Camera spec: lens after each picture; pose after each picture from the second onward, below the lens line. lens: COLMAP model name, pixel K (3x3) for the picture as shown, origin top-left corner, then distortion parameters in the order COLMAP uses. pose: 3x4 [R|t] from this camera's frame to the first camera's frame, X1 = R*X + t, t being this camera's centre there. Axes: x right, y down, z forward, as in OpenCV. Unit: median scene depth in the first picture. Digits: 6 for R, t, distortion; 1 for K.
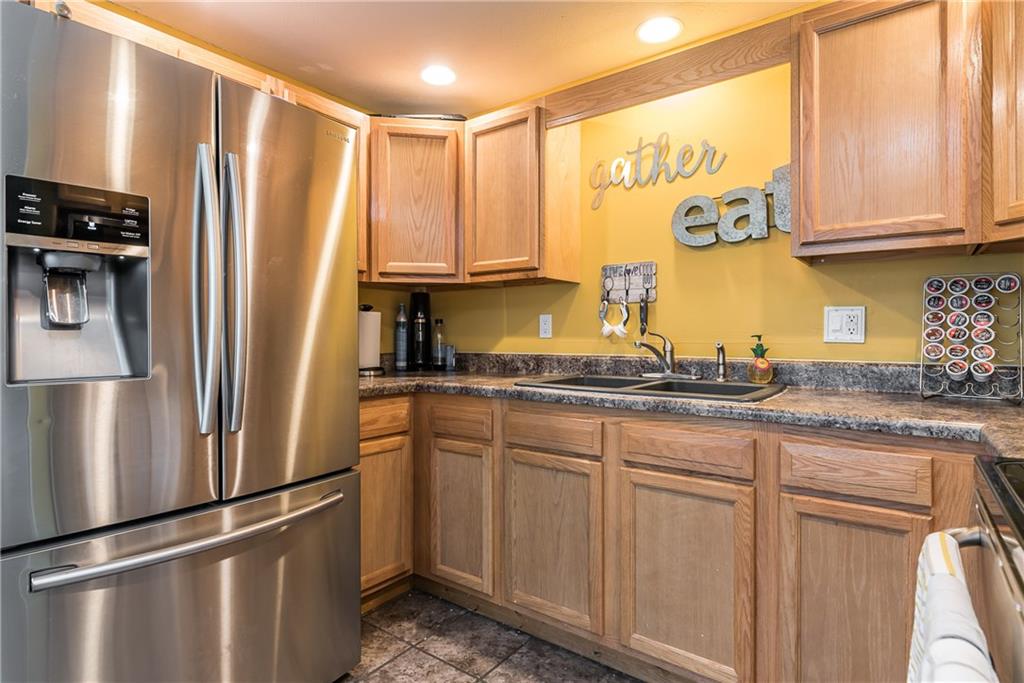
lens RADIAL K [[532.0, 0, 515.9], [0, 532.0, 335.4], [0, 0, 1]] dist [0.006304, -0.000928]
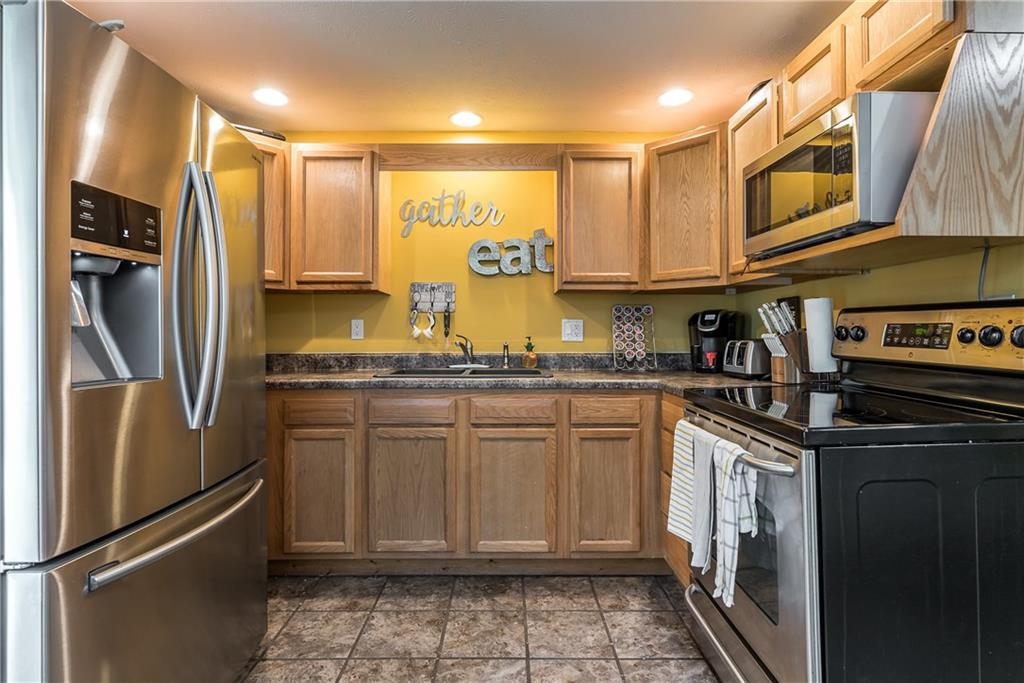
lens RADIAL K [[532.0, 0, 498.0], [0, 532.0, 331.0], [0, 0, 1]] dist [0.006304, -0.000928]
pose [[0.799826, 0.005542, 0.600206, -0.540816], [0.000811, 0.999946, -0.010315, -0.001945], [-0.600231, 0.008737, 0.799779, -0.176291]]
